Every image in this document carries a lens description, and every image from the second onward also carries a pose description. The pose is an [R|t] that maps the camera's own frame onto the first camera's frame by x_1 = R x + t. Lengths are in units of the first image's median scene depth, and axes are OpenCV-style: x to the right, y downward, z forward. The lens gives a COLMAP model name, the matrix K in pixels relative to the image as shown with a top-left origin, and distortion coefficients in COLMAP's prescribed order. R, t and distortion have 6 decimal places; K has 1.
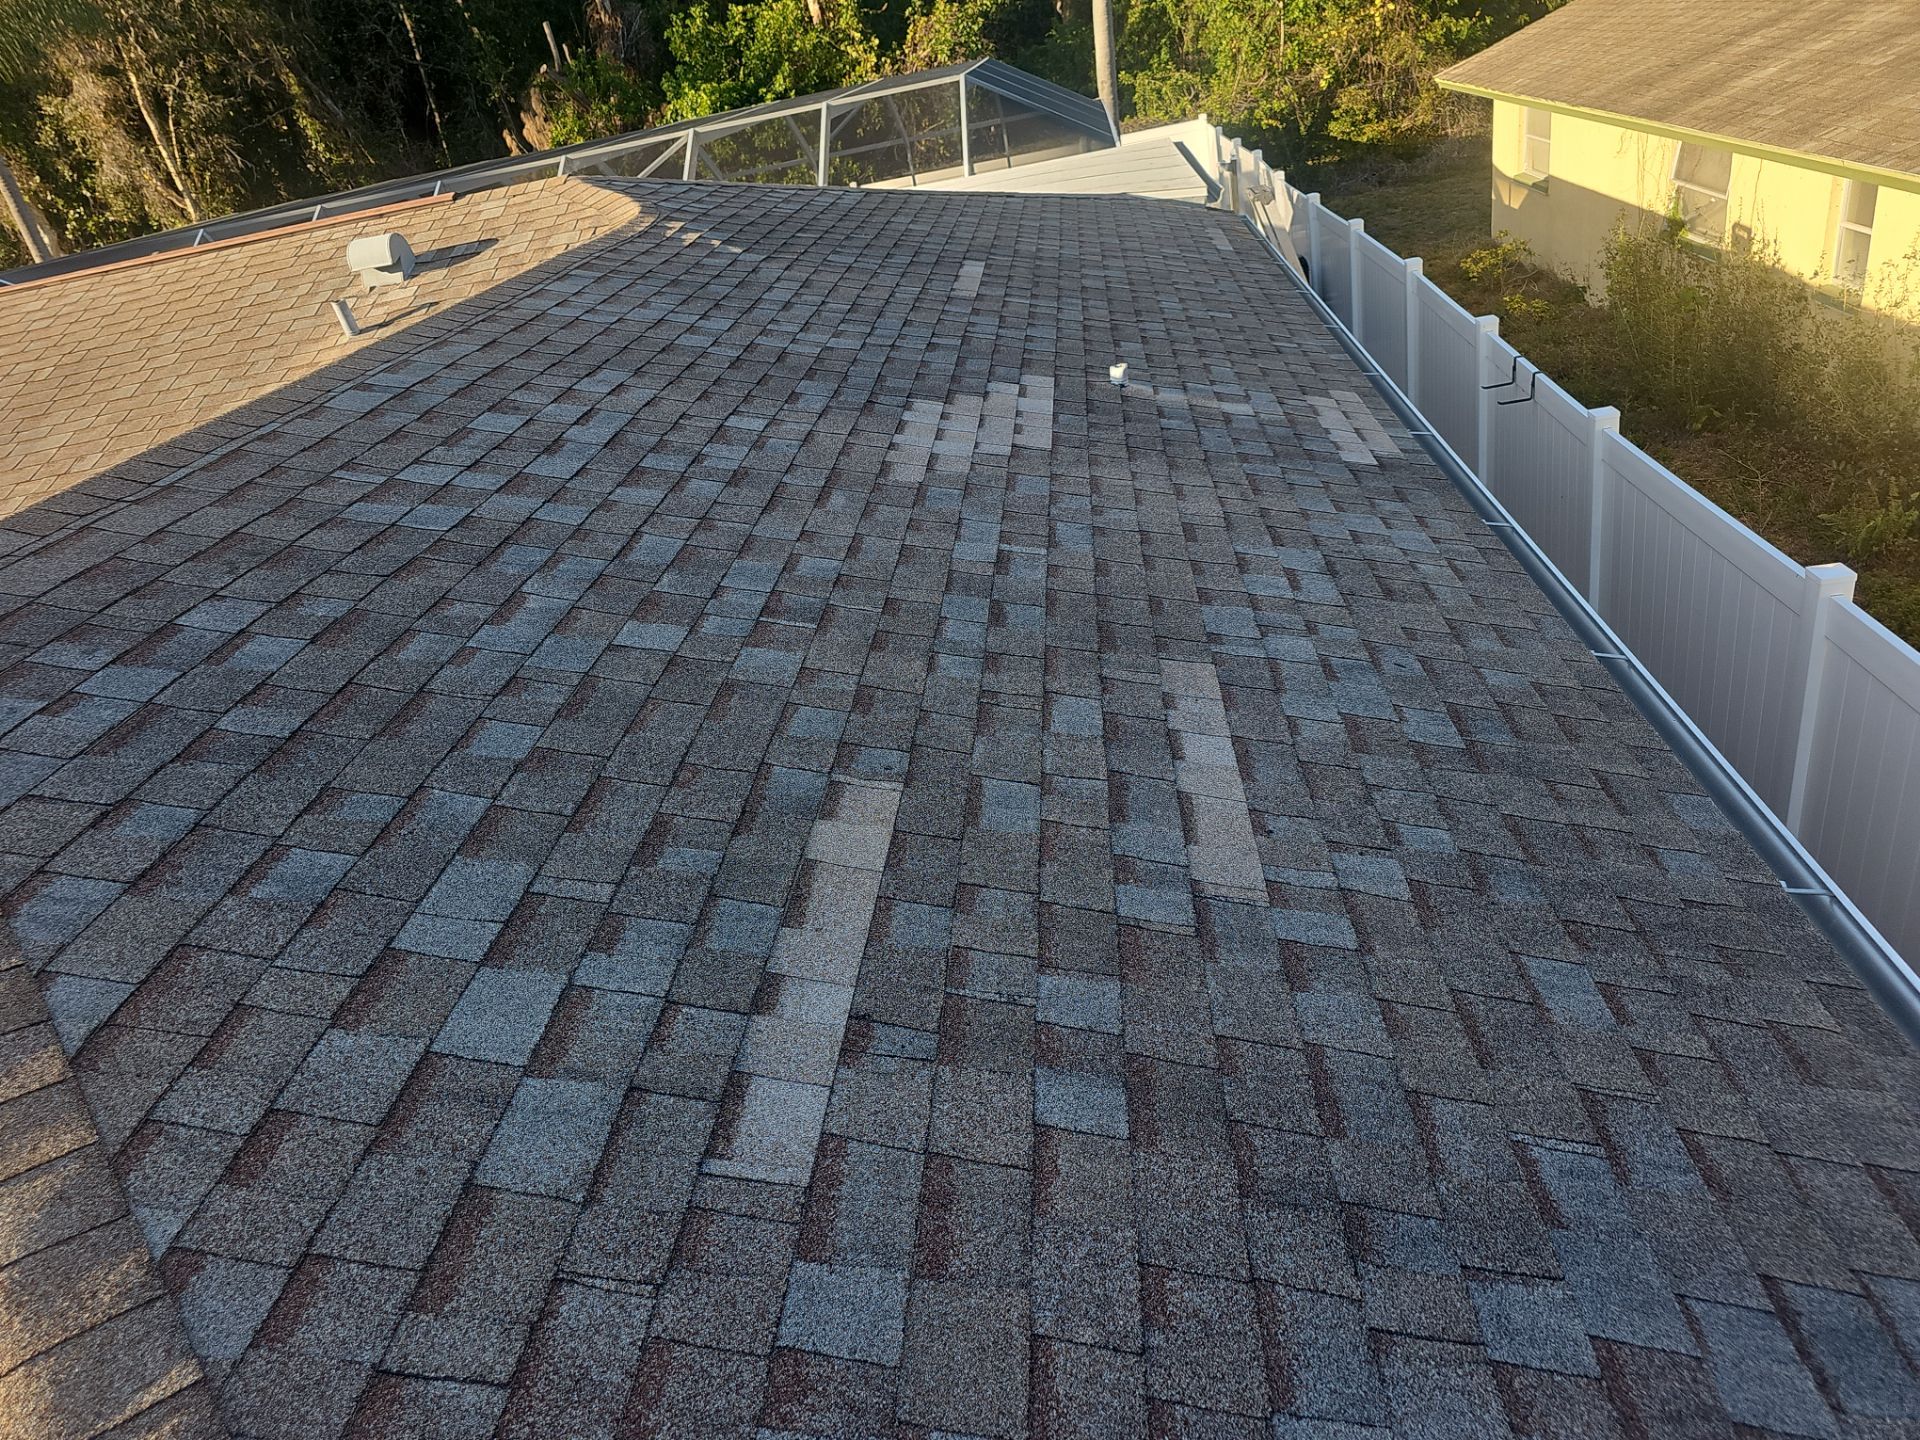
lens RADIAL K [[1311.7, 0, 969.3], [0, 1311.7, 714.0], [0, 0, 1]] dist [0.037727, -0.035649]
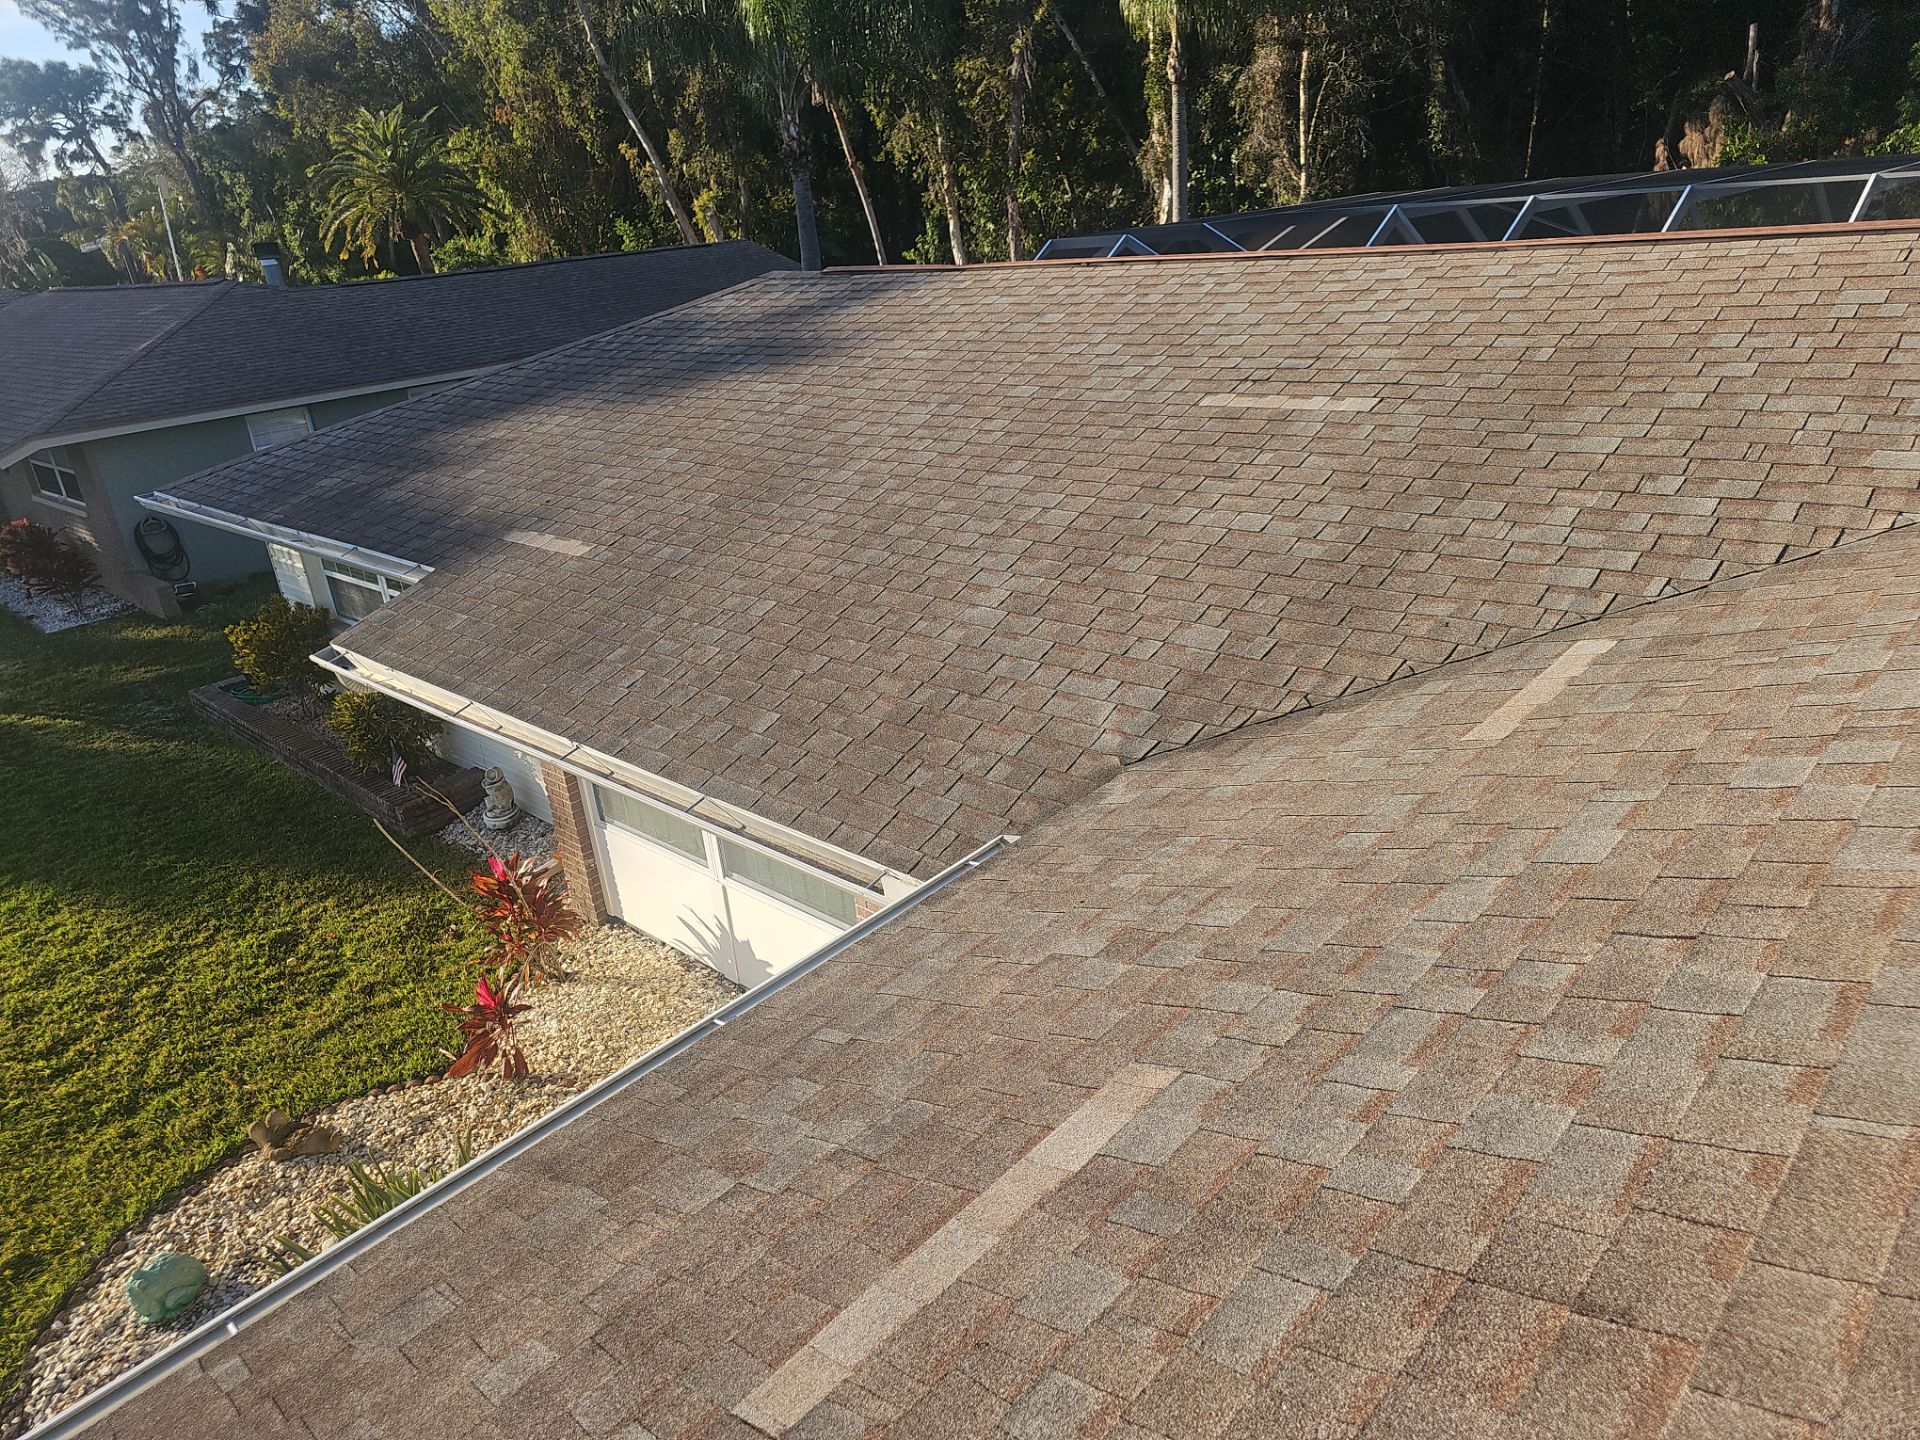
lens RADIAL K [[1311.7, 0, 969.3], [0, 1311.7, 714.0], [0, 0, 1]] dist [0.037727, -0.035649]
pose [[0.787241, 0.332597, -0.519260, -0.122043], [-0.335787, 0.937493, 0.091403, 0.000648], [0.517203, 0.102405, 0.849714, 0.031785]]
